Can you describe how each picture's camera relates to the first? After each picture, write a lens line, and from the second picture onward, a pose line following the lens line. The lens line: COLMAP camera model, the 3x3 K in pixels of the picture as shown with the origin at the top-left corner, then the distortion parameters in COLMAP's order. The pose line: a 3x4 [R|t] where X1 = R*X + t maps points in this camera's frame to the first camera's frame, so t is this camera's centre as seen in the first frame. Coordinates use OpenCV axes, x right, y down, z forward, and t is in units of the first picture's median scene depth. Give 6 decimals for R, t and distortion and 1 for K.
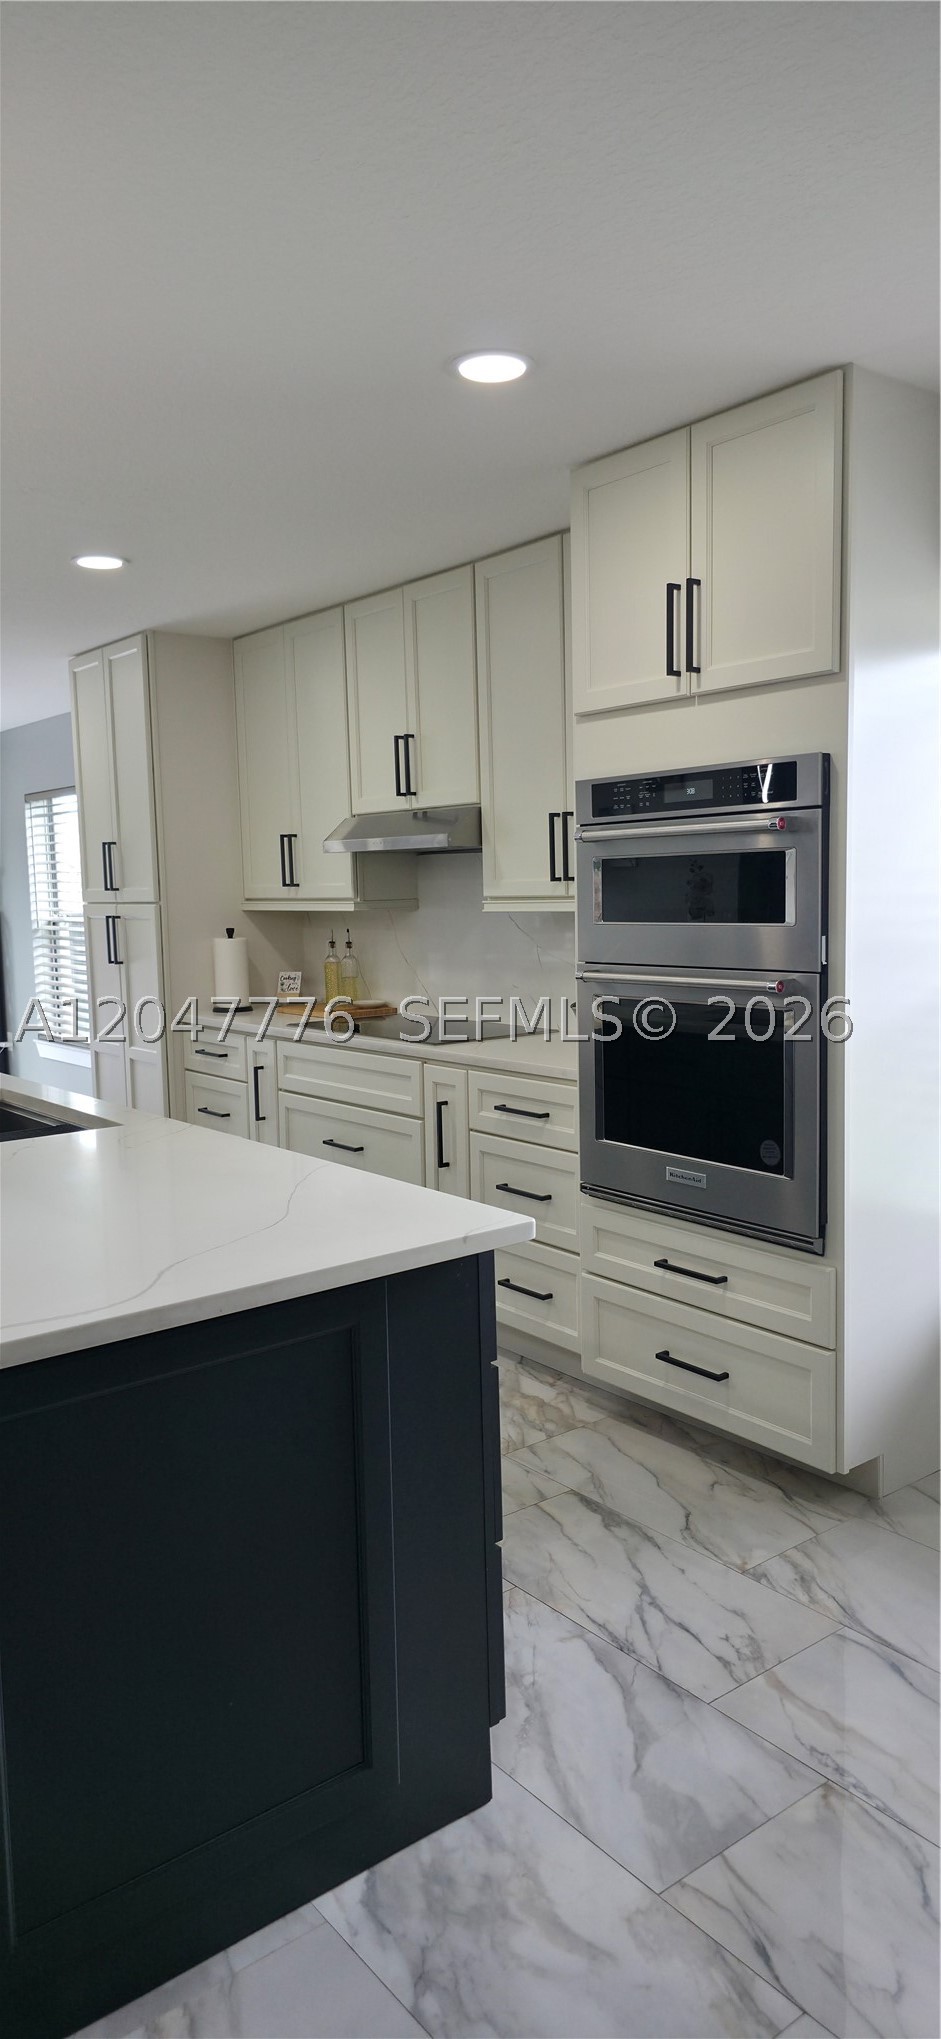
lens RADIAL K [[1345.1, 0, 470.5], [0, 1345.1, 1019.5], [0, 0, 1]] dist [0.070912, -0.001218]
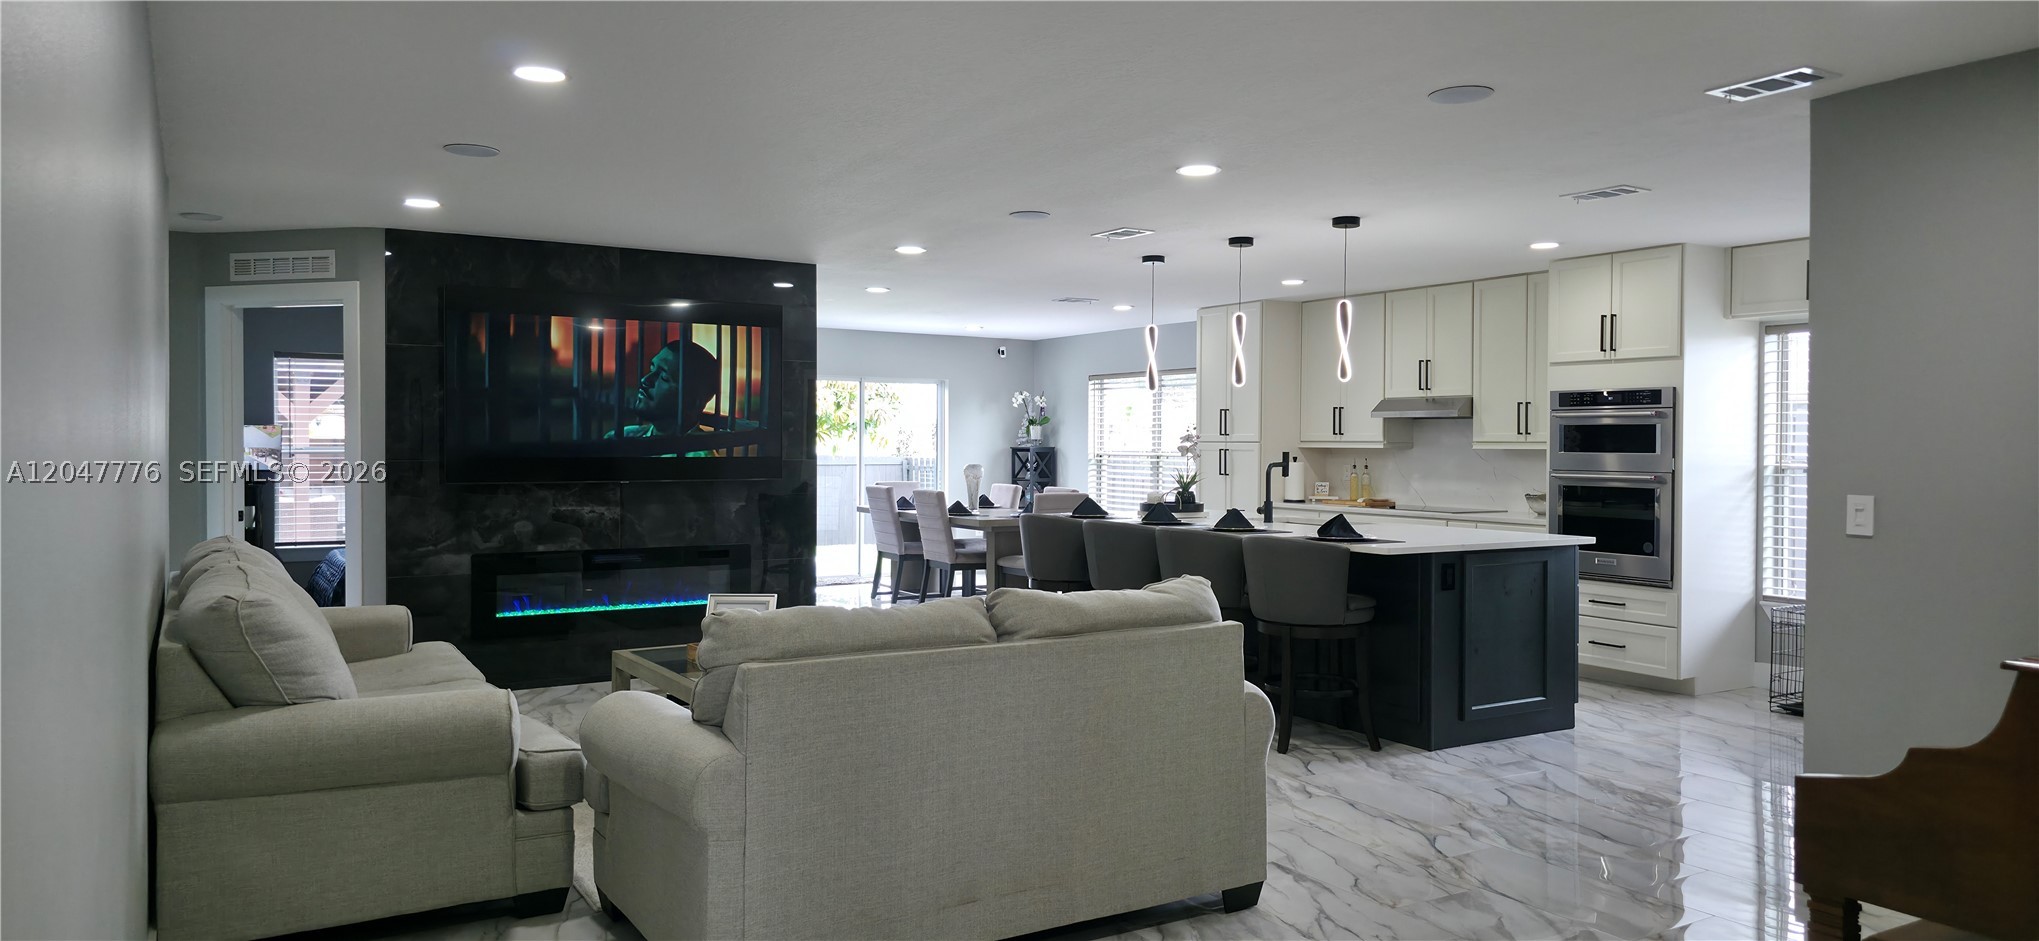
lens RADIAL K [[1345.1, 0, 1019.5], [0, 1345.1, 470.5], [0, 0, 1]] dist [0.070912, -0.001218]
pose [[0.992508, 0.024001, -0.119802, -0.538932], [-0.032740, 0.996902, -0.071517, 0.153073], [0.117714, 0.074903, 0.990219, -1.394662]]
